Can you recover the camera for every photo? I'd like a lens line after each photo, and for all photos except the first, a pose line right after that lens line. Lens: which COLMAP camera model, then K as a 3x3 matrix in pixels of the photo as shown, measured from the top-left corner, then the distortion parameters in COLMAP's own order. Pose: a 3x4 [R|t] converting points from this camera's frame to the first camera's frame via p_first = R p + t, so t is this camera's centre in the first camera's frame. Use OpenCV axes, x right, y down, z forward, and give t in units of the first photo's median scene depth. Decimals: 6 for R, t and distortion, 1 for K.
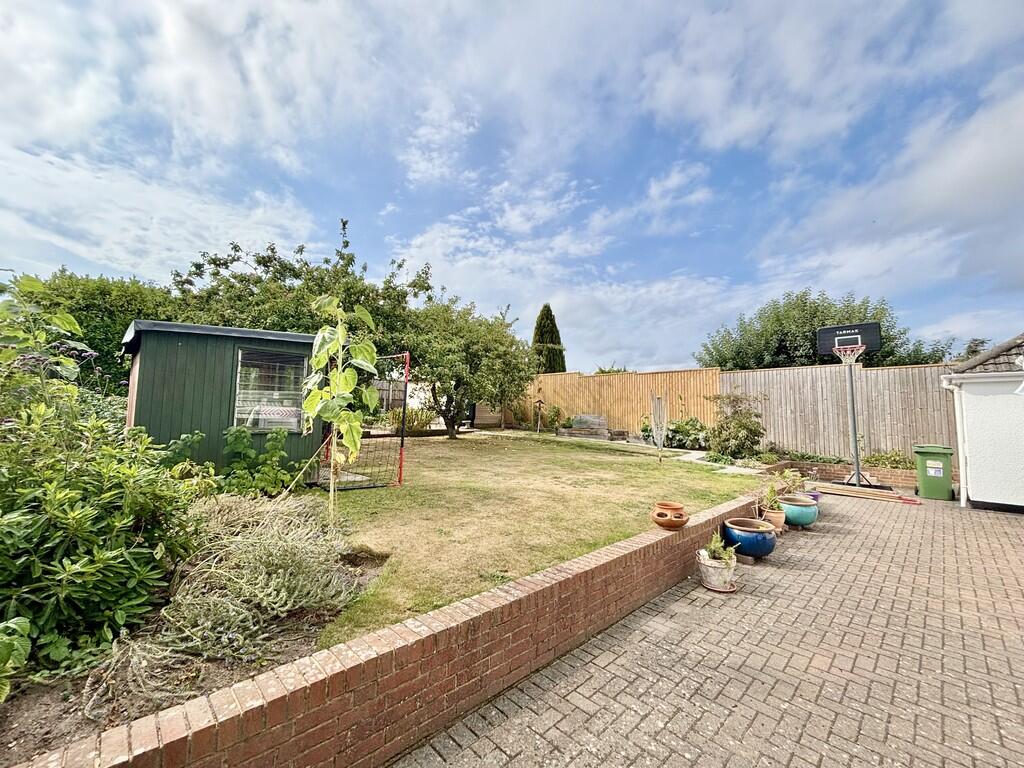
lens RADIAL K [[409.3, 0, 512.0], [0, 409.3, 384.0], [0, 0, 1]] dist [-0.001513, 0.000047]
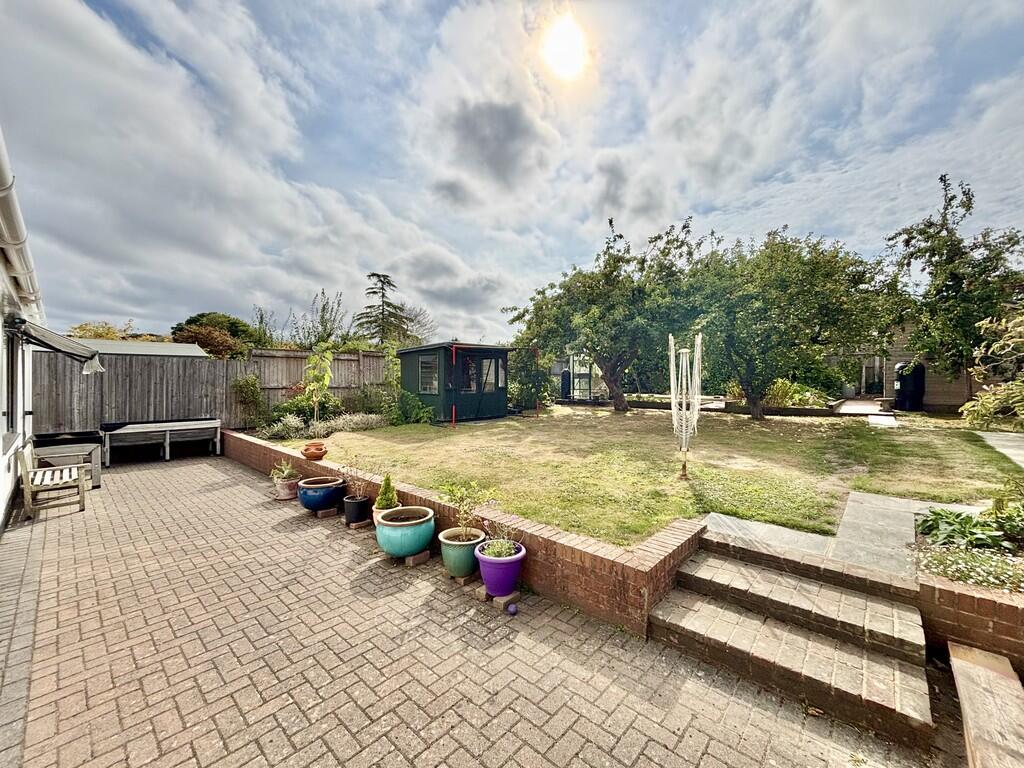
lens RADIAL K [[409.3, 0, 512.0], [0, 409.3, 384.0], [0, 0, 1]] dist [-0.001513, 0.000047]
pose [[0.081301, 0.006240, -0.996670, 1.877432], [0.079393, 0.996762, 0.012717, 0.109368], [0.993522, -0.080163, 0.080542, 1.569262]]
